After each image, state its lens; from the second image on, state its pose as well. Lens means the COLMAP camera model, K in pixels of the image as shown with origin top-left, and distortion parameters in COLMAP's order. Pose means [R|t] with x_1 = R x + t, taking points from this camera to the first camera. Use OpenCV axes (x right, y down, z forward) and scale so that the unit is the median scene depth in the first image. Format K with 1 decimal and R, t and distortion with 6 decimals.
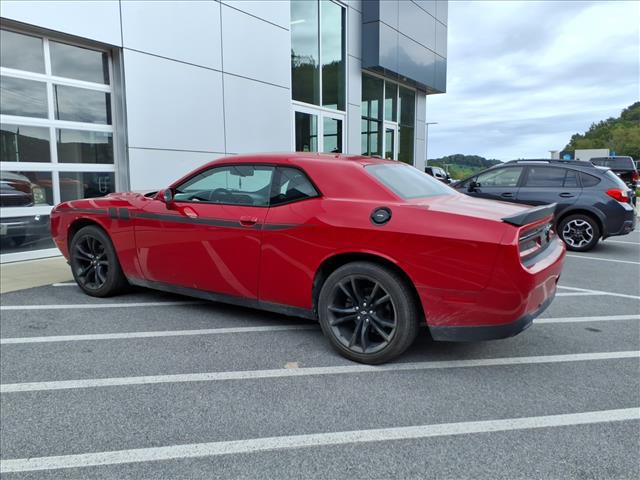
lens RADIAL K [[508.9, 0, 321.0], [0, 508.9, 240.5], [0, 0, 1]] dist [0.055259, -0.072652]
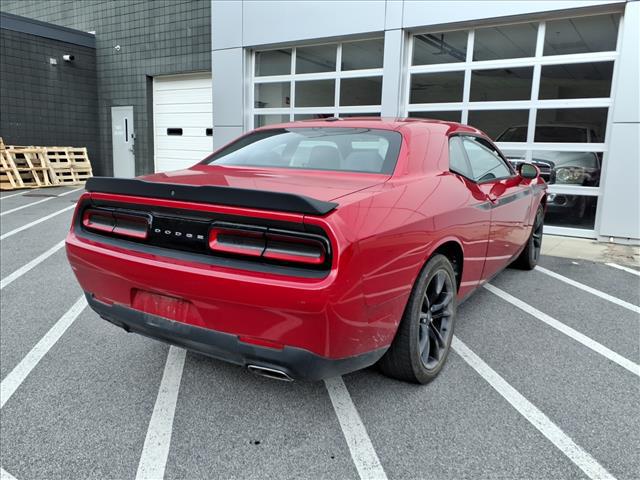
lens RADIAL K [[512.2, 0, 322.1], [0, 512.2, 241.2], [0, 0, 1]] dist [0.019244, -0.012061]
pose [[-0.022619, 0.166094, -0.985850, 0.934565], [-0.154660, 0.973650, 0.167587, -0.112529], [0.987709, 0.156262, 0.003665, 1.040549]]
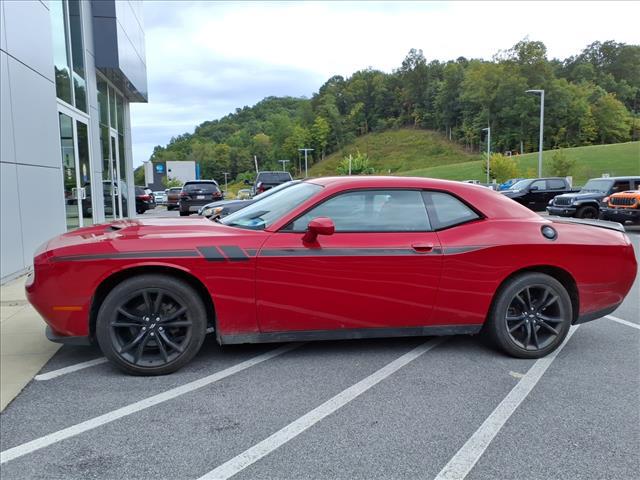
lens RADIAL K [[510.7, 0, 320.5], [0, 510.7, 239.0], [0, 0, 1]] dist [0.048035, -0.077159]
pose [[0.720801, -0.074763, 0.689098, -0.904677], [0.089014, 0.995918, 0.014941, -0.080629], [-0.687402, 0.050570, 0.724514, 0.395071]]
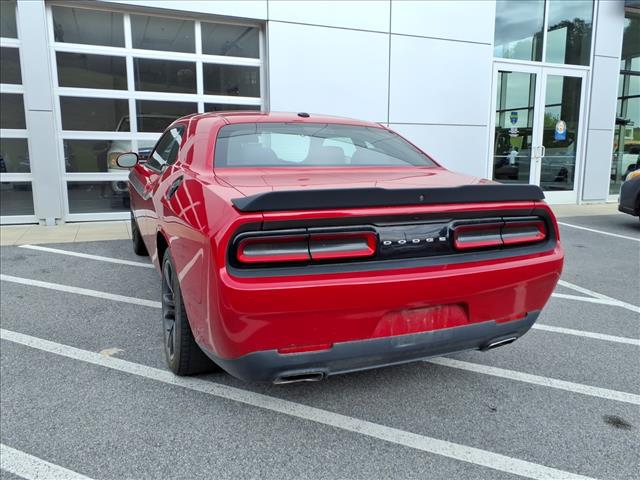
lens RADIAL K [[512.2, 0, 322.1], [0, 512.2, 241.2], [0, 0, 1]] dist [0.019244, -0.012061]
pose [[0.813627, 0.106130, -0.571619, 0.604145], [-0.081900, 0.994316, 0.068036, -0.028957], [0.575590, -0.008541, 0.817694, 0.402461]]
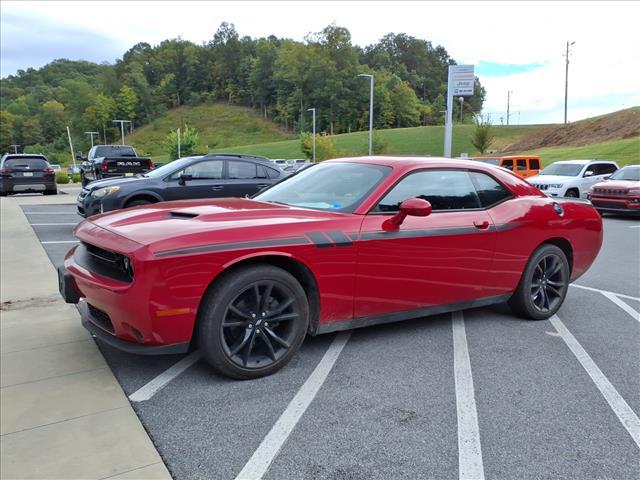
lens RADIAL K [[512.1, 0, 317.5], [0, 512.1, 242.9], [0, 0, 1]] dist [0.017997, -0.008047]
pose [[0.433060, -0.136480, 0.890973, -1.153489], [0.104208, 0.989423, 0.100910, -0.134314], [-0.895321, 0.049146, 0.442701, 0.786400]]
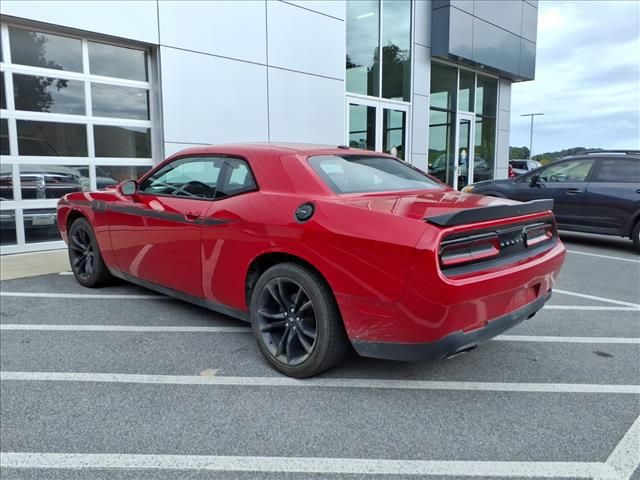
lens RADIAL K [[510.5, 0, 321.9], [0, 510.5, 234.5], [0, 0, 1]] dist [0.012364, -0.003955]
pose [[0.979638, 0.023746, -0.199364, 0.264582], [-0.024279, 0.999705, -0.000232, -0.007025], [0.199300, 0.005067, 0.979925, 0.112660]]
